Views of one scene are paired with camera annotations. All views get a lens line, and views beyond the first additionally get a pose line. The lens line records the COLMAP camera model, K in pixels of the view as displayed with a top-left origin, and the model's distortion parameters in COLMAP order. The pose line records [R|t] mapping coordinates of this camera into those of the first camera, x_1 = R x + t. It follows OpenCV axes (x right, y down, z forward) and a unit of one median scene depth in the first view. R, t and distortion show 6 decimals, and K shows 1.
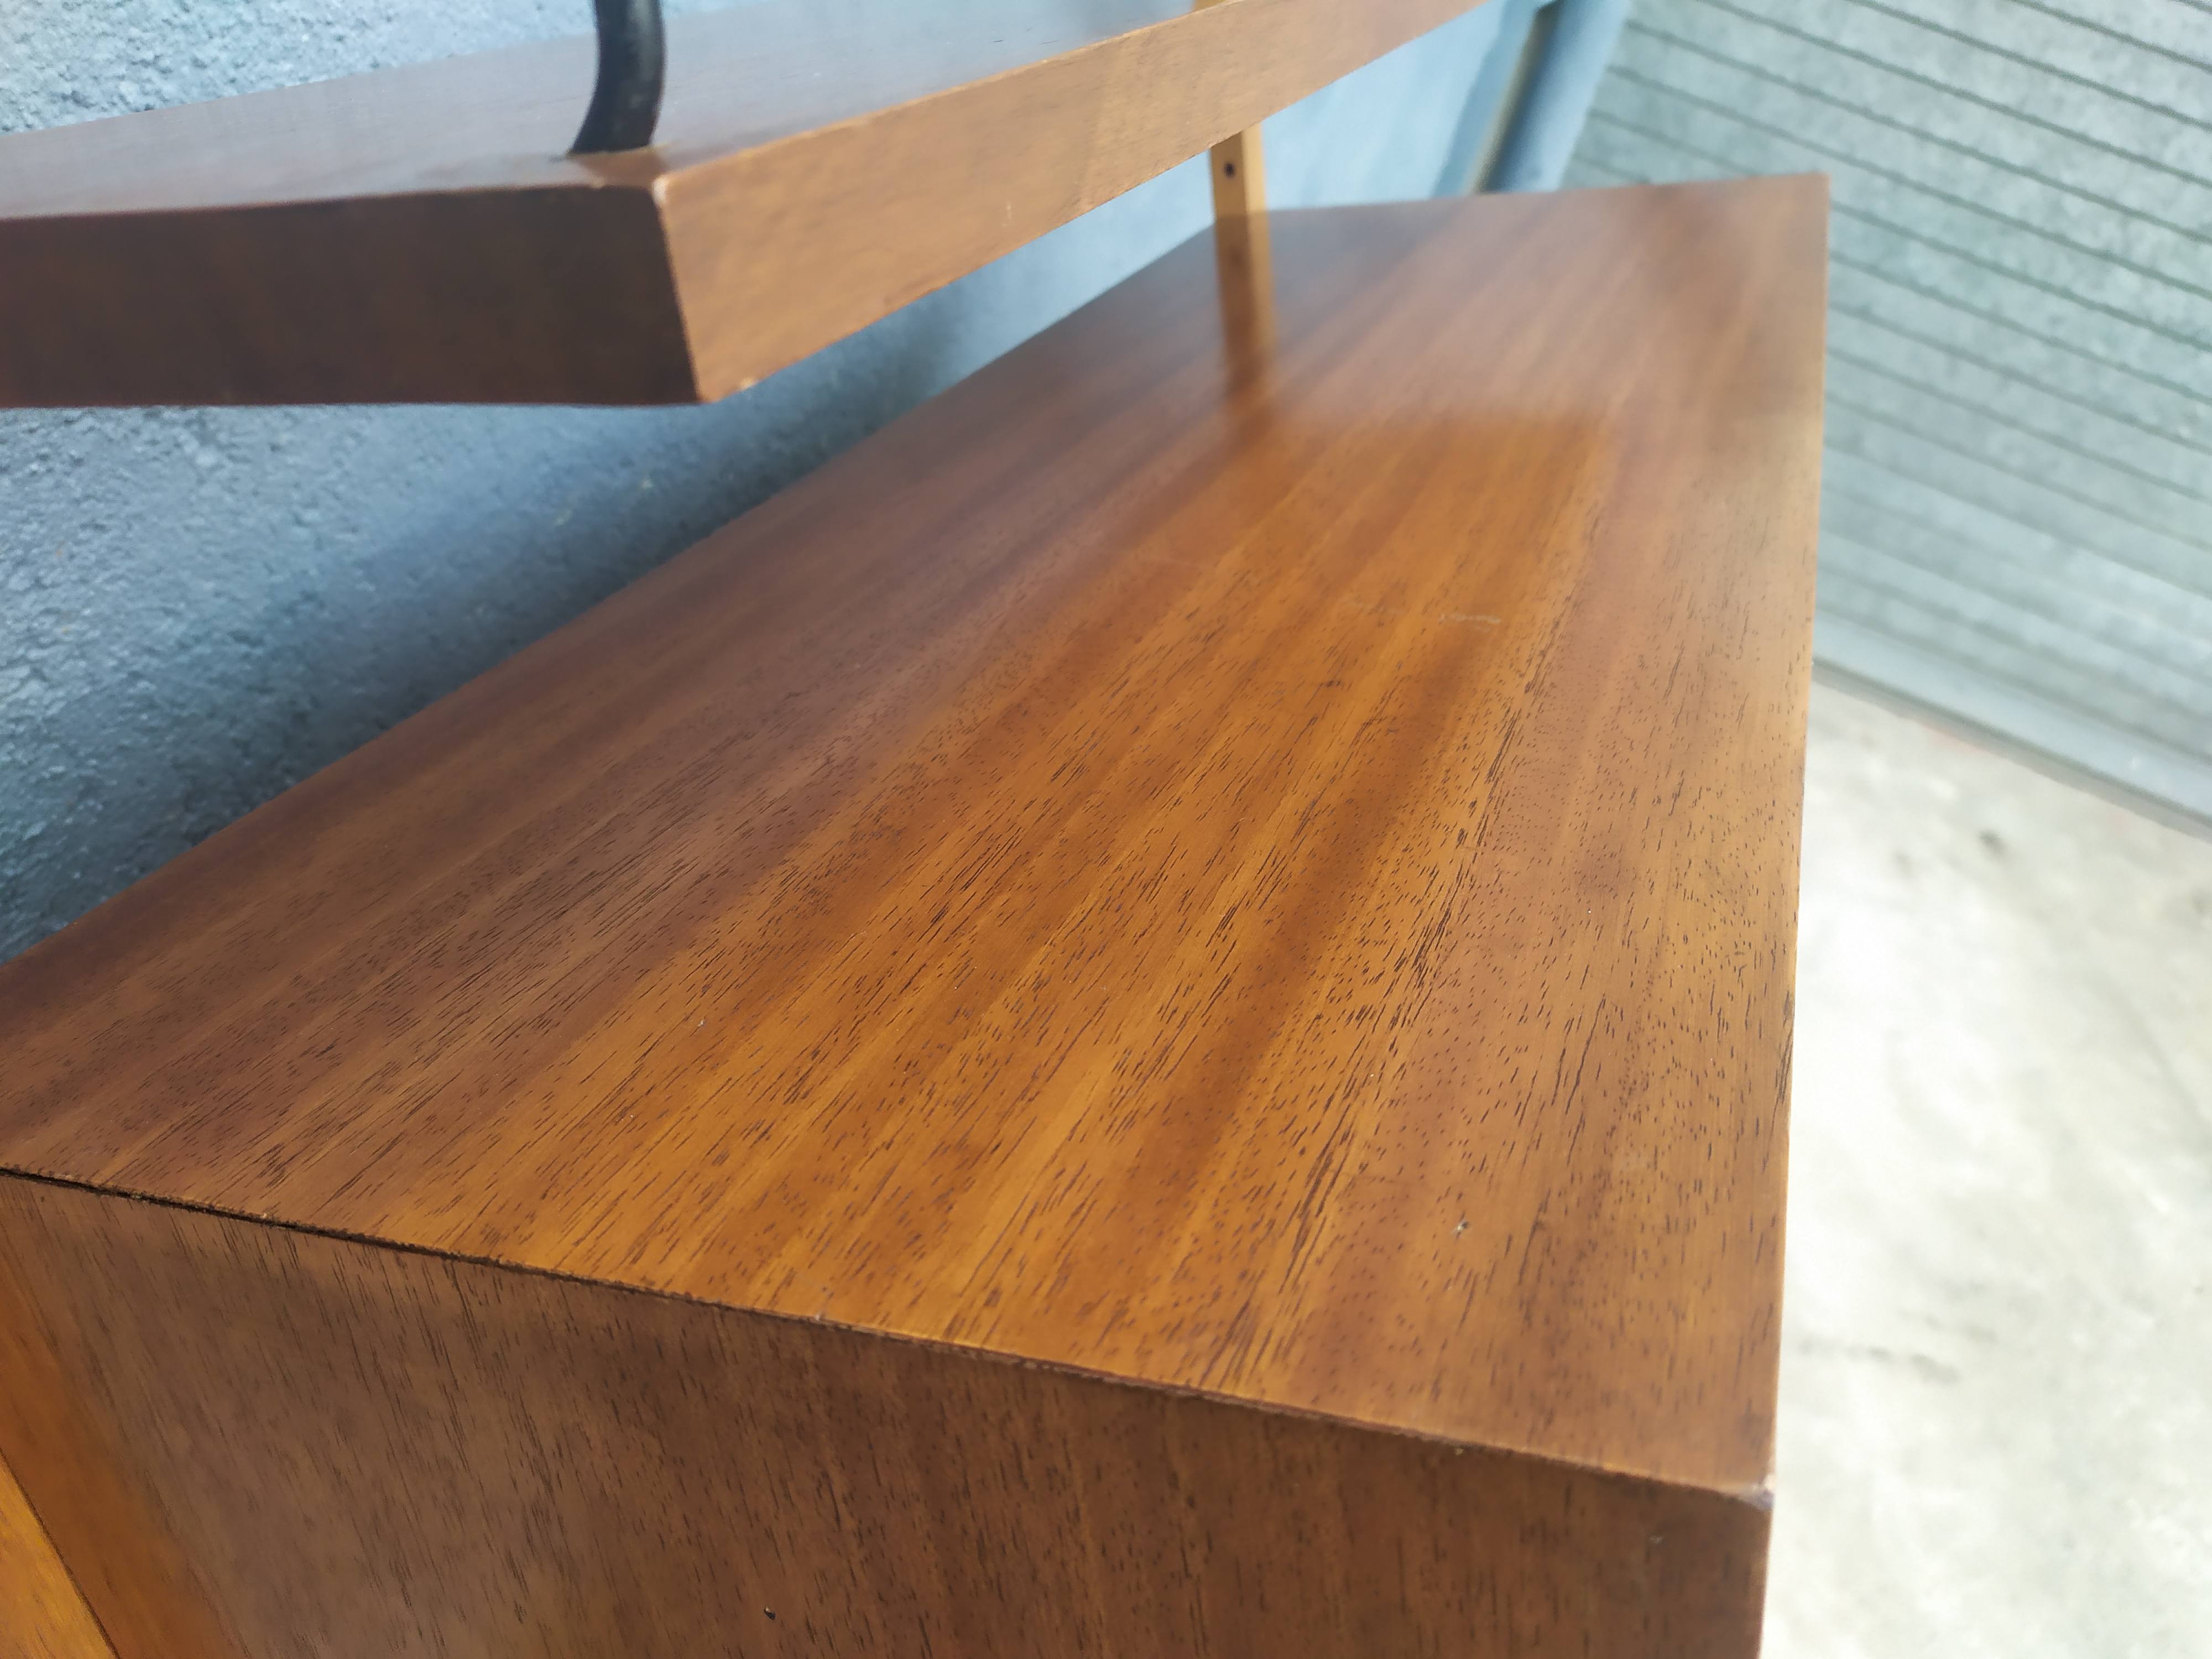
lens RADIAL K [[1741.0, 0, 1113.0], [0, 1741.0, 828.3], [0, 0, 1]] dist [0.003749, -0.007959]
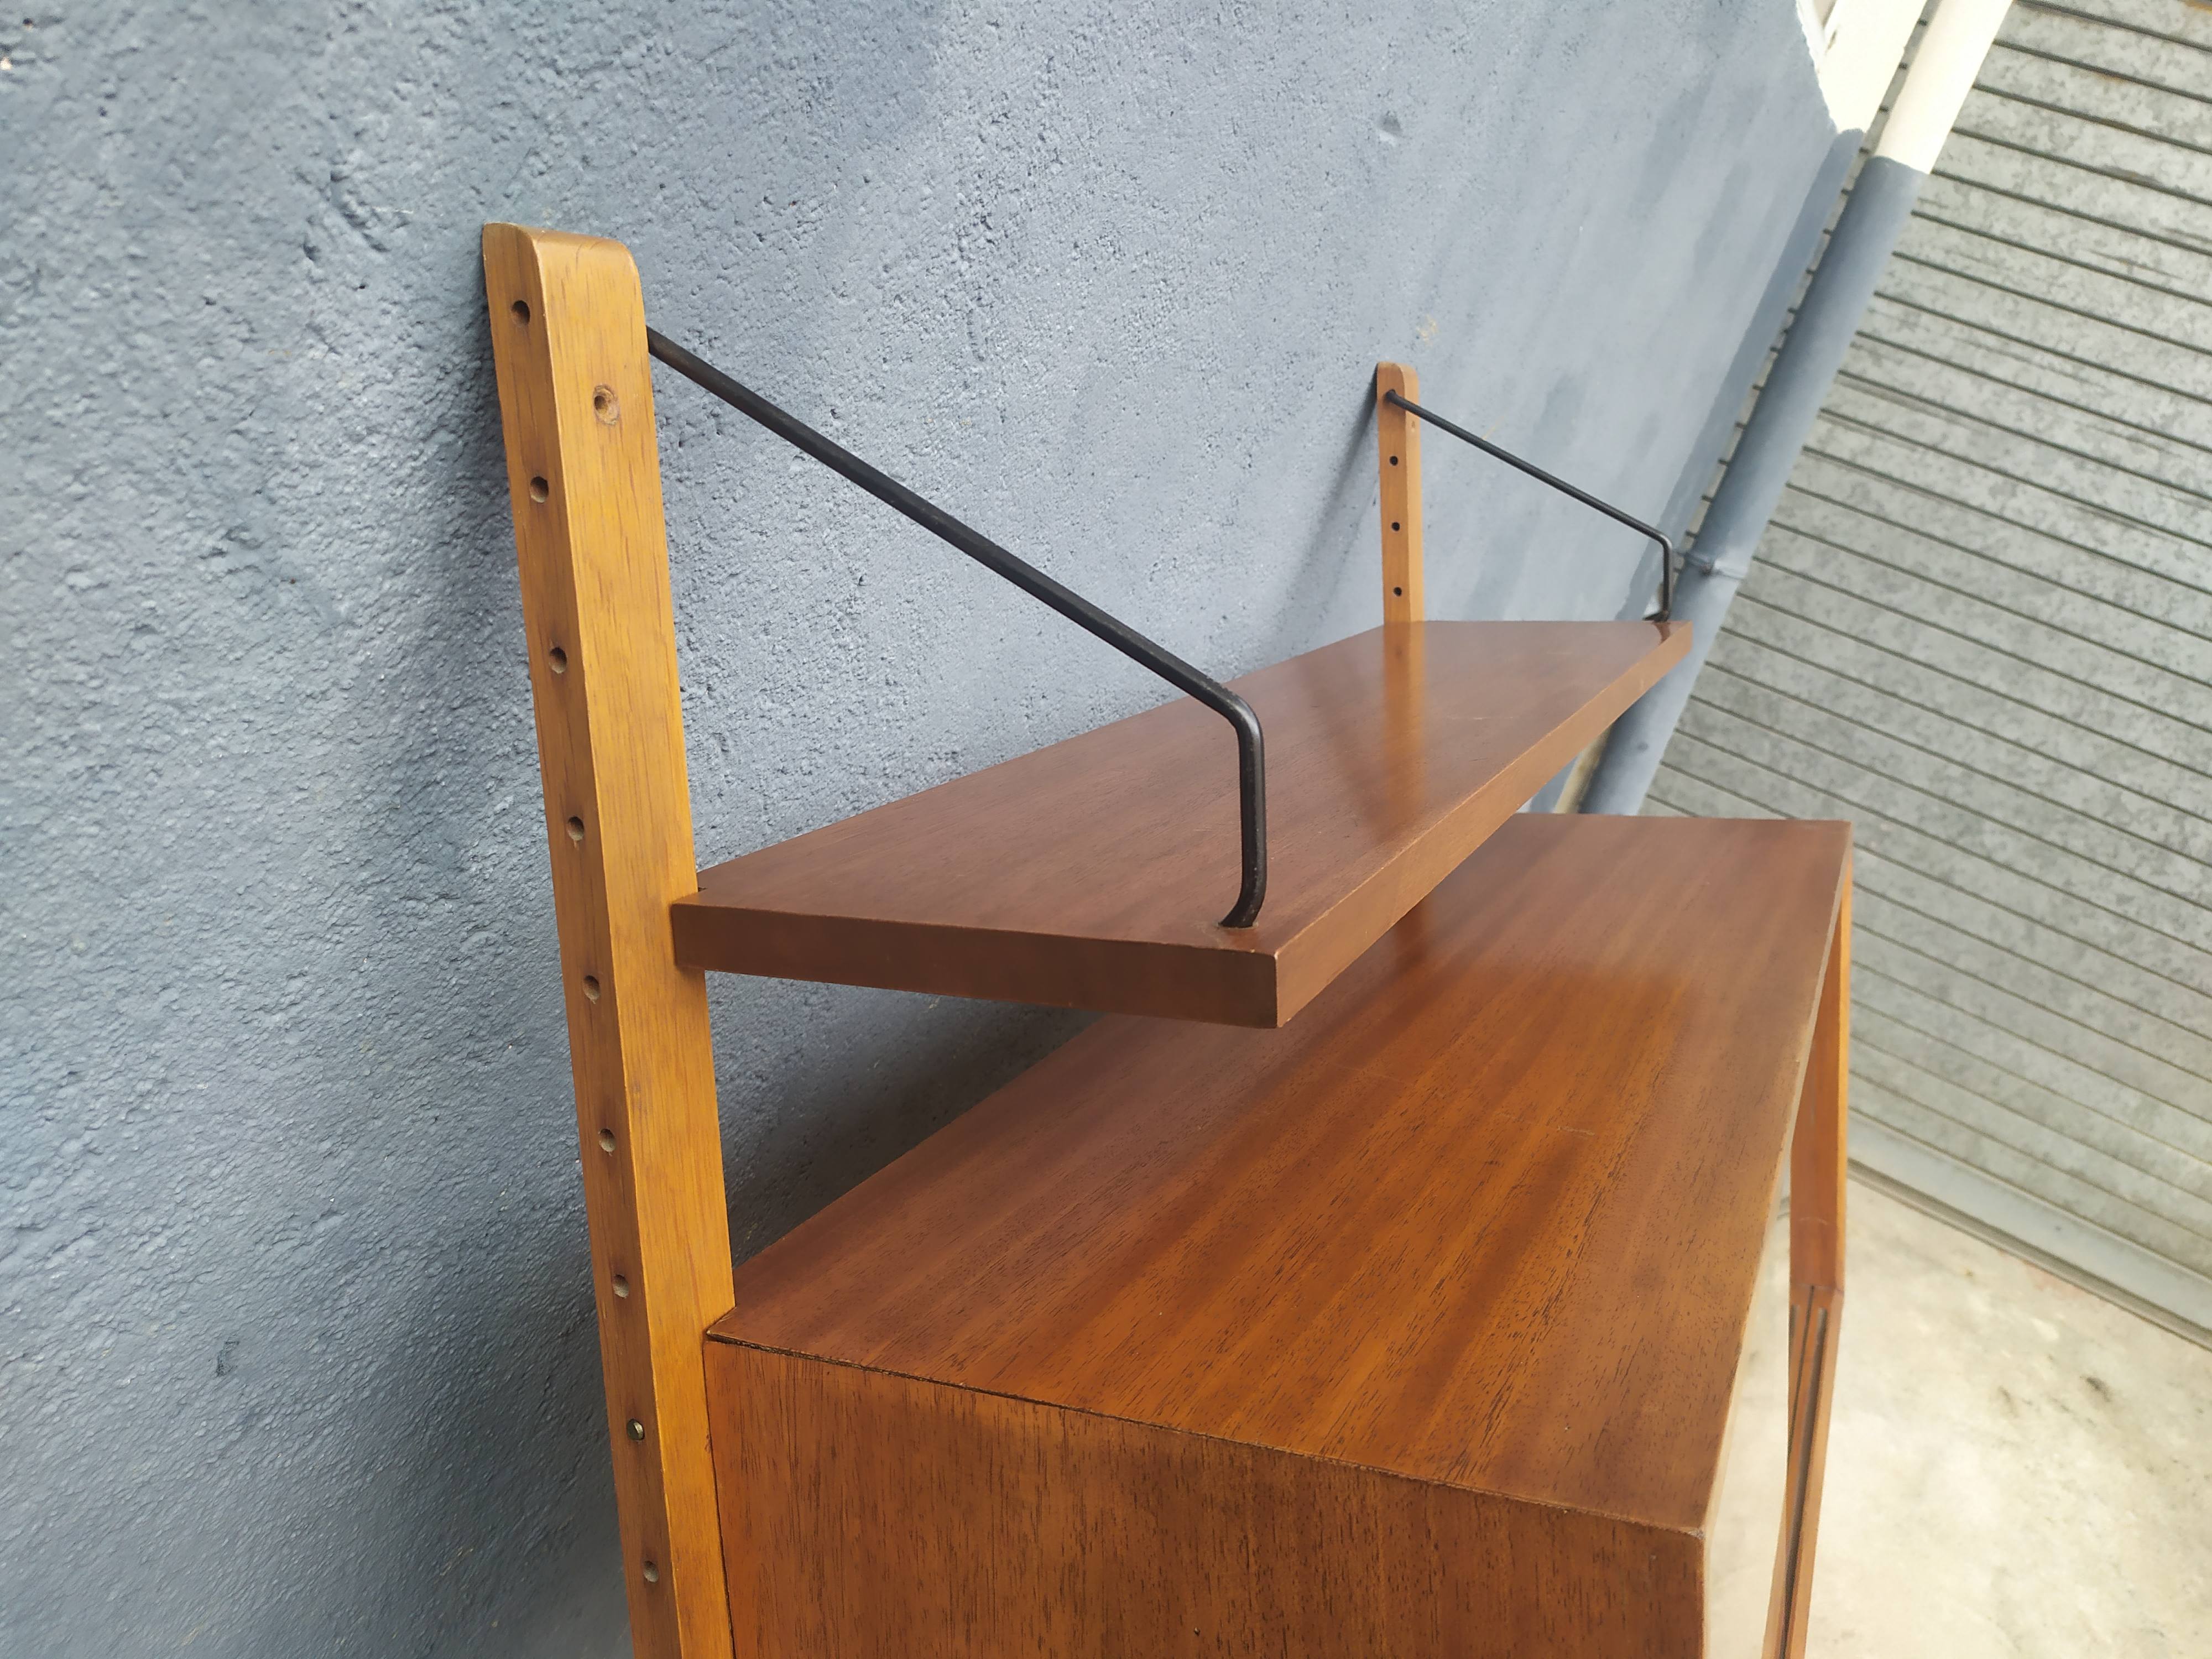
lens RADIAL K [[1690.0, 0, 1131.1], [0, 1690.0, 804.8], [0, 0, 1]] dist [0.047638, -0.058867]
pose [[0.995251, 0.068930, -0.068740, -0.094092], [-0.085590, 0.956008, -0.280578, 0.053786], [0.046376, 0.285128, 0.957367, -0.485601]]
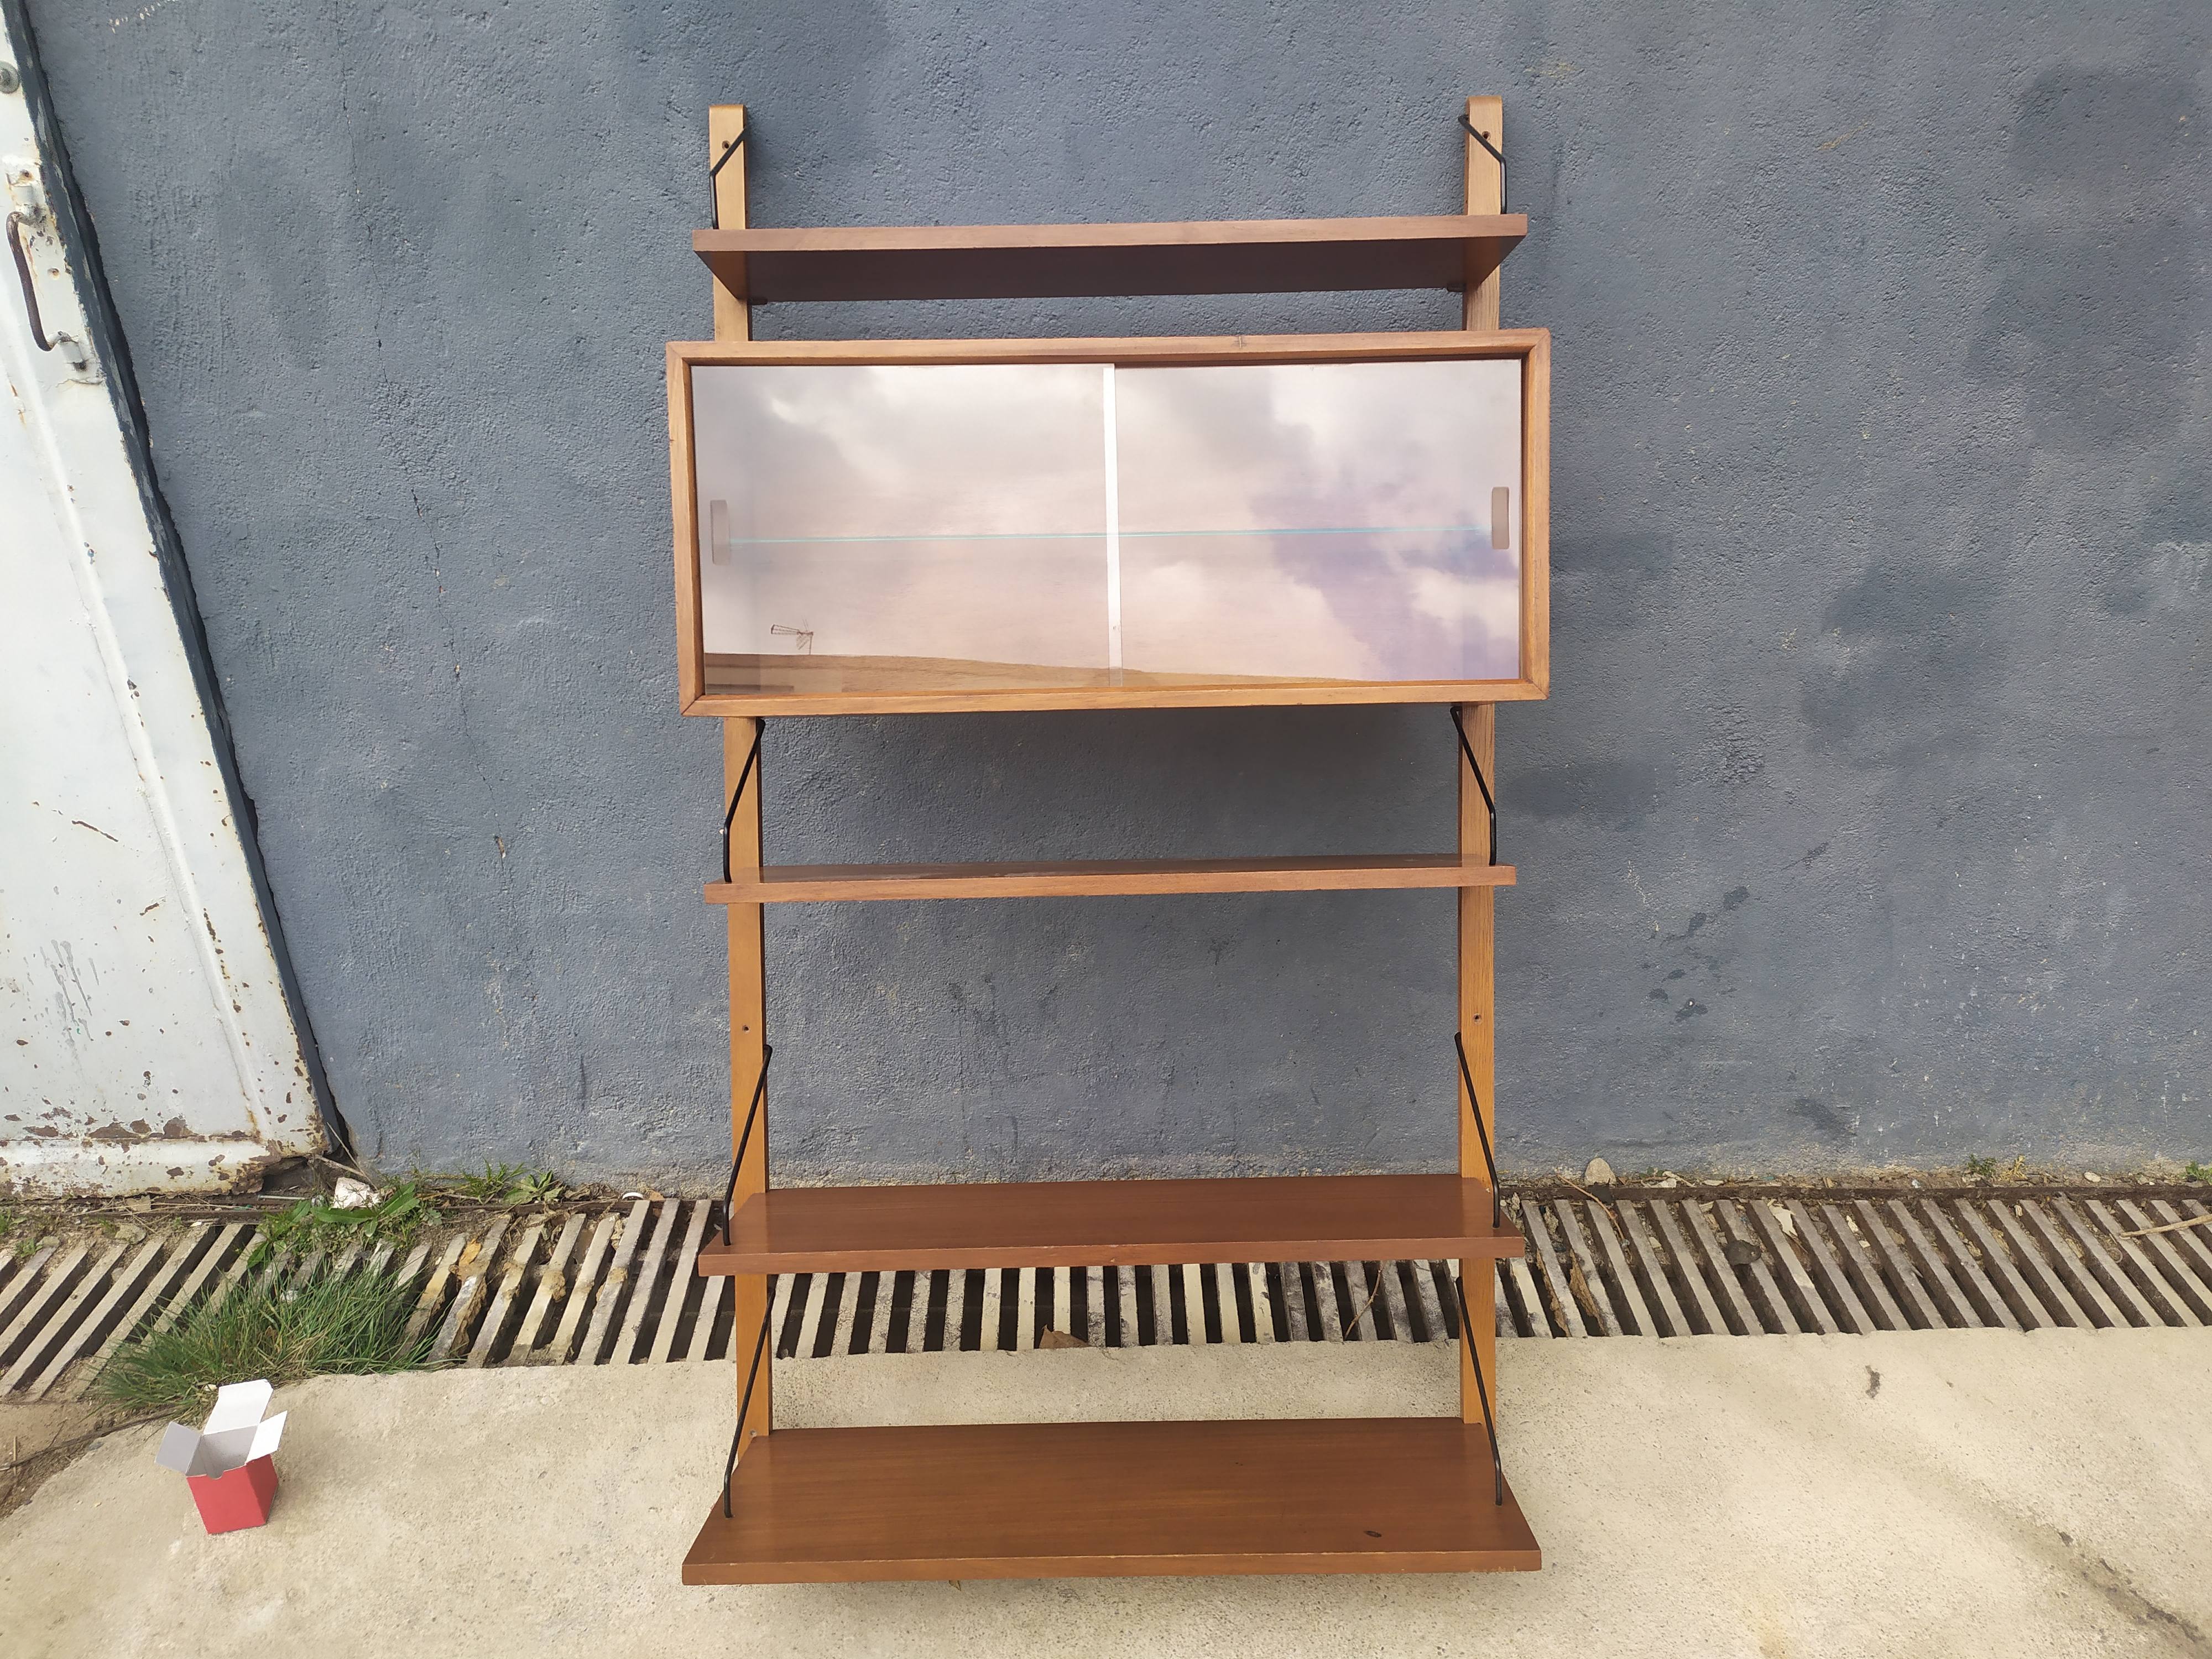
lens RADIAL K [[1668.6, 0, 1124.3], [0, 1668.6, 831.9], [0, 0, 1]] dist [0.053025, -0.052092]
pose [[0.347483, 0.160133, -0.923912, 3.253952], [-0.453229, 0.891251, -0.015987, 0.569218], [0.820877, 0.424298, 0.382271, 0.231465]]
